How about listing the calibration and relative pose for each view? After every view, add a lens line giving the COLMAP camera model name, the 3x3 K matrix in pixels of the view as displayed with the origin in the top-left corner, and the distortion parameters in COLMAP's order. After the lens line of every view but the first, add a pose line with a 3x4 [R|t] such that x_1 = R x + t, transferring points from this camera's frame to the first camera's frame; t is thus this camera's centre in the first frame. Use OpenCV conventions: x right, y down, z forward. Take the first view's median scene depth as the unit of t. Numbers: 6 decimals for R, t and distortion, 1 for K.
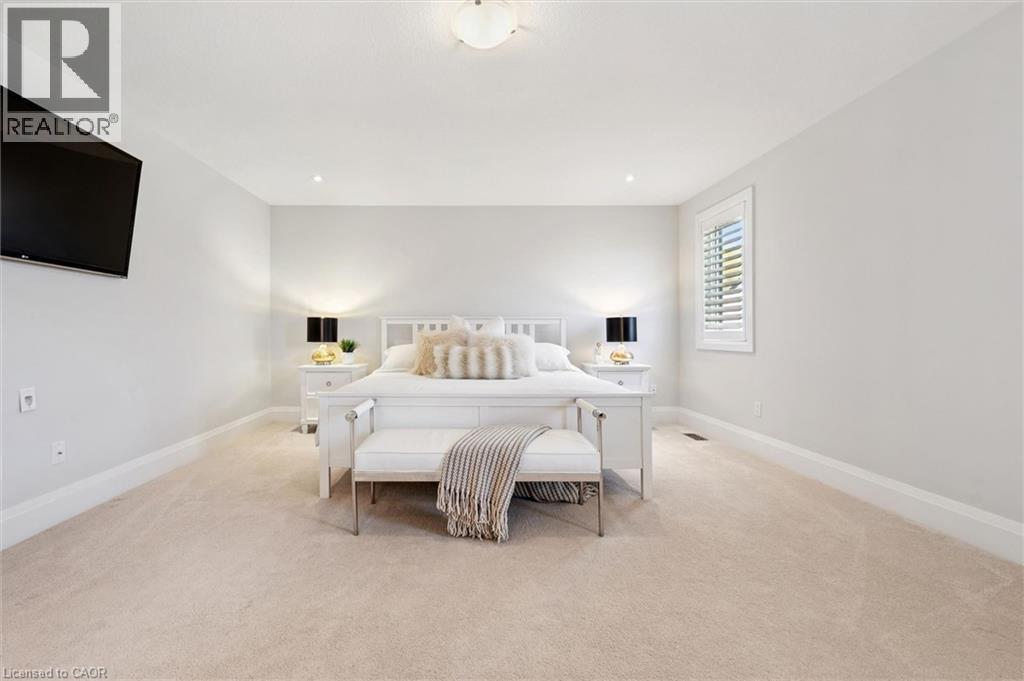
lens RADIAL K [[422.2, 0, 510.7], [0, 422.2, 329.5], [0, 0, 1]] dist [-0.001240, 0.000138]
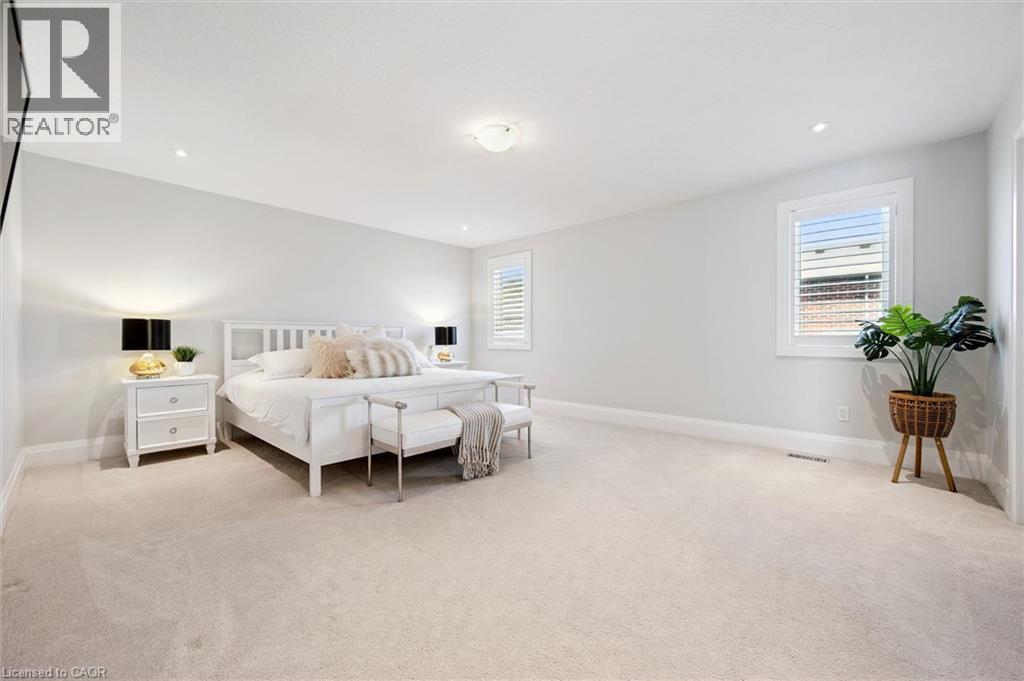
lens RADIAL K [[402.2, 0, 511.4], [0, 402.2, 338.6], [0, 0, 1]] dist [-0.000907, 0.000484]
pose [[0.673473, -0.001202, 0.739211, -0.558461], [-0.005361, 0.999964, 0.006510, -0.000306], [-0.739193, -0.008347, 0.673442, -0.015784]]
